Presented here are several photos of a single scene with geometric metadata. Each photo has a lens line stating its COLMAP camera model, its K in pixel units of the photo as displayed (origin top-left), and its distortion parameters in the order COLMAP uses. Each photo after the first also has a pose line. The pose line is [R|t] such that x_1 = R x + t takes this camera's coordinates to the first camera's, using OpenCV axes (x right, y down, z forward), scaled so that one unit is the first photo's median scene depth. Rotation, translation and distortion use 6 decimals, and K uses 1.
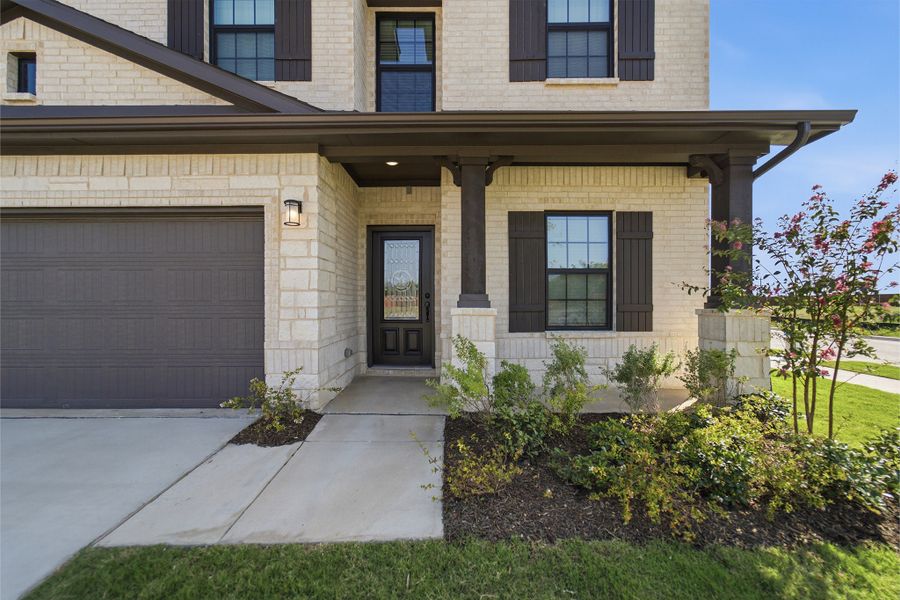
lens RADIAL K [[374.6, 0, 448.0], [0, 374.6, 290.4], [0, 0, 1]] dist [-0.010686, 0.003823]
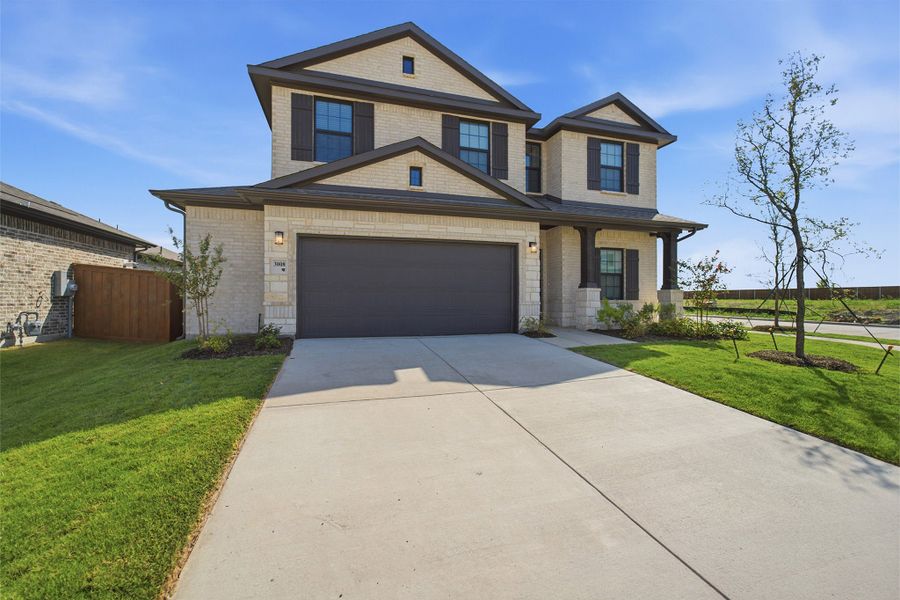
lens RADIAL K [[374.6, 0, 457.4], [0, 374.6, 281.1], [0, 0, 1]] dist [-0.010686, 0.003823]
pose [[0.950518, 0.016659, 0.310221, -1.288090], [-0.010628, 0.999720, -0.021122, 0.052550], [-0.310486, 0.016779, 0.950430, -0.907738]]
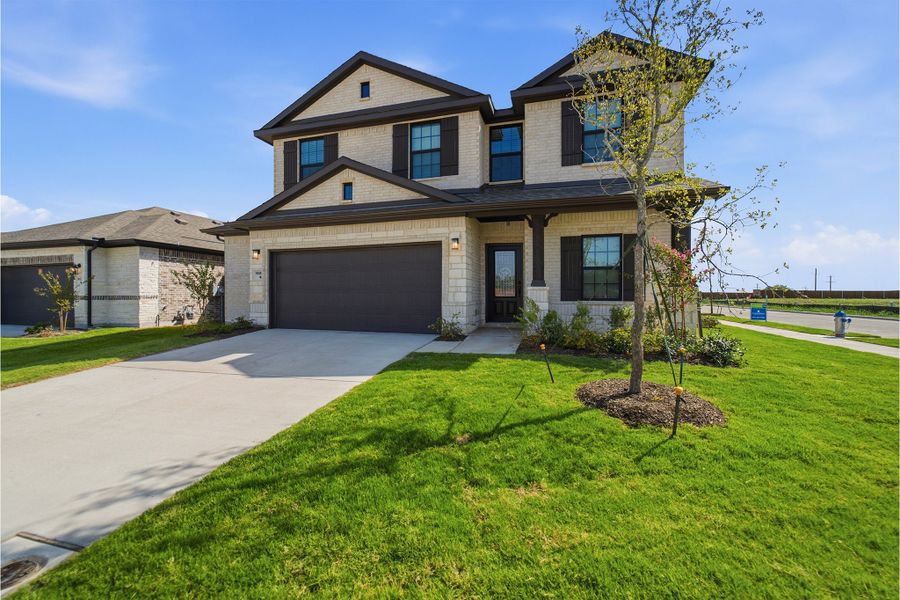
lens RADIAL K [[374.6, 0, 450.3], [0, 374.6, 282.5], [0, 0, 1]] dist [-0.010686, 0.003823]
pose [[0.961879, -0.006947, -0.273388, 0.138106], [0.004199, 0.999935, -0.010635, 0.036732], [0.273444, 0.009082, 0.961845, -0.946274]]
